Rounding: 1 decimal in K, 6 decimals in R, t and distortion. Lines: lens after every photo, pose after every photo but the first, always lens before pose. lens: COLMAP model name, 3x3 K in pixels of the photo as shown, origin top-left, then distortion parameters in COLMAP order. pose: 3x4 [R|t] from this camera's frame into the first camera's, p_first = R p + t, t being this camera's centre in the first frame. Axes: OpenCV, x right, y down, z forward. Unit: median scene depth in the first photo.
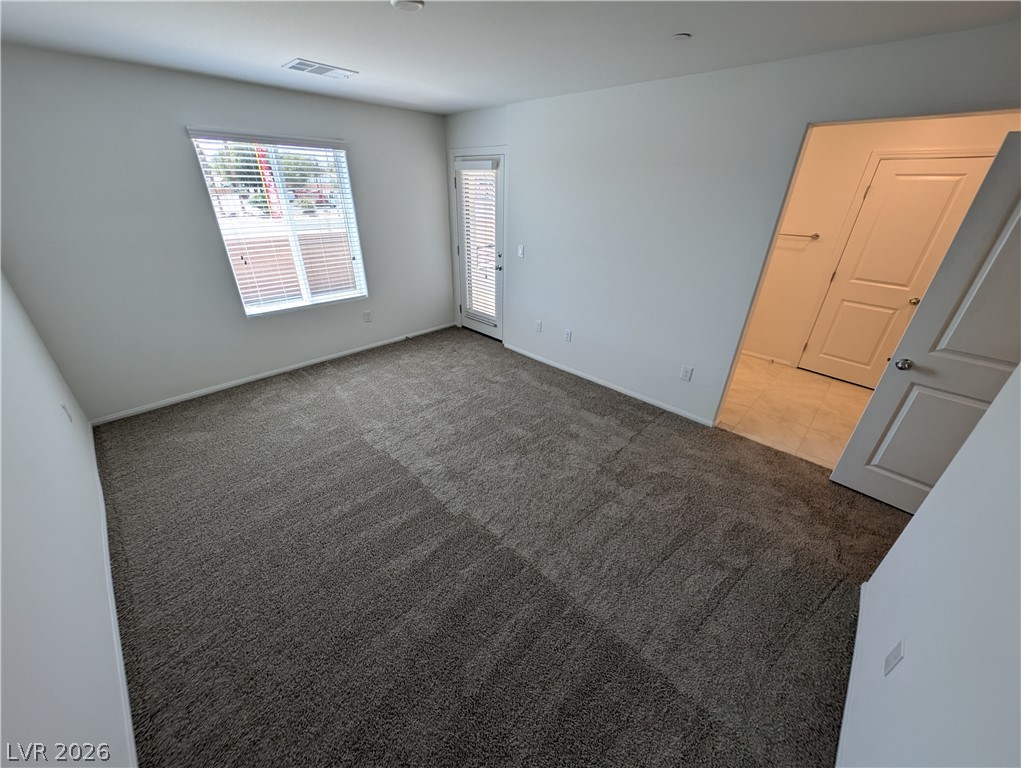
lens RADIAL K [[382.7, 0, 513.6], [0, 382.7, 383.6], [0, 0, 1]] dist [0.006773, -0.001150]
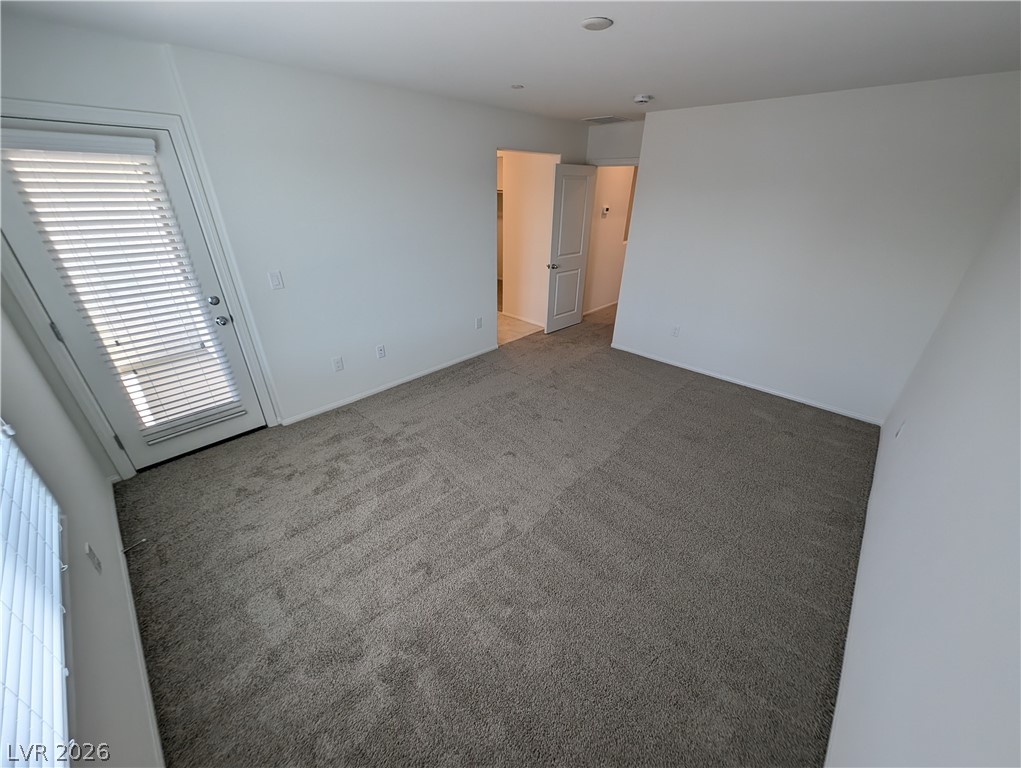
lens RADIAL K [[382.7, 0, 510.9], [0, 382.7, 391.9], [0, 0, 1]] dist [0.006773, -0.001150]
pose [[-0.010966, -0.497740, 0.867257, -0.855145], [0.435803, 0.778225, 0.452153, -0.402554], [-0.899975, 0.382912, 0.208383, 0.710074]]
